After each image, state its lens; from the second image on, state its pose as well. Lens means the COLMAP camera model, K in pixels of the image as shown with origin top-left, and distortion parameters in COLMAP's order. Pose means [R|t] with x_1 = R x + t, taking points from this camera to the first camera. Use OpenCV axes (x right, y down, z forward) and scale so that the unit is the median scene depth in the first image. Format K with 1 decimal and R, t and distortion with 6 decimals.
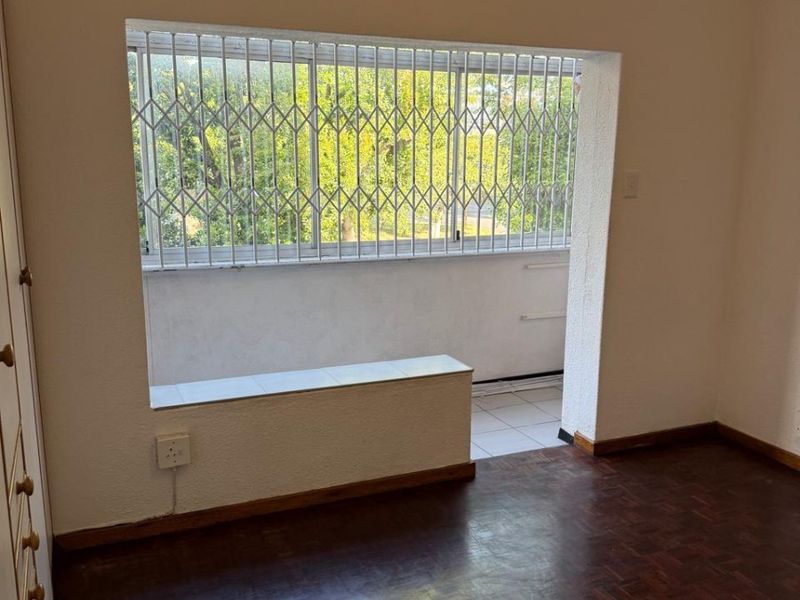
lens RADIAL K [[748.8, 0, 399.8], [0, 748.8, 304.2], [0, 0, 1]] dist [0.186889, -0.384458]
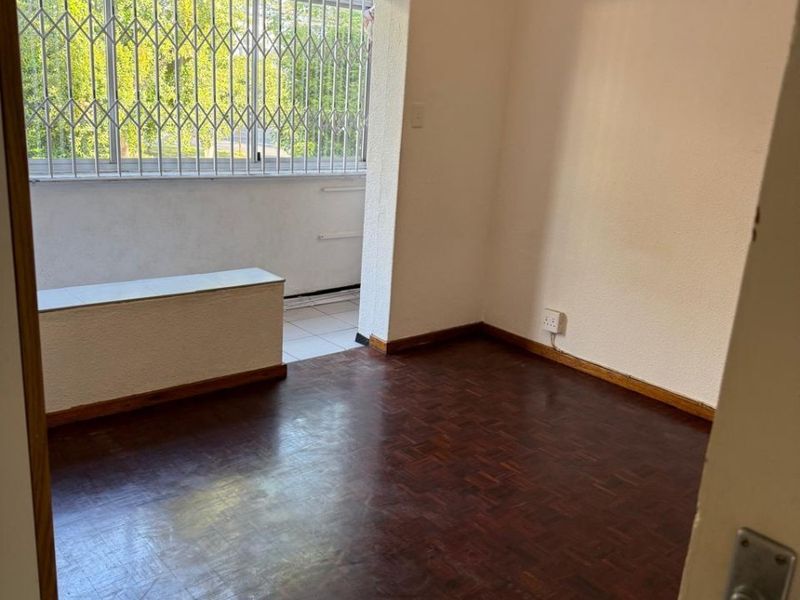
lens RADIAL K [[748.8, 0, 399.8], [0, 748.8, 304.2], [0, 0, 1]] dist [0.186889, -0.384458]
pose [[0.955842, -0.026986, 0.292639, -0.056937], [0.000364, 0.995883, 0.090647, 0.019857], [-0.293880, -0.086537, 0.951917, -0.086804]]
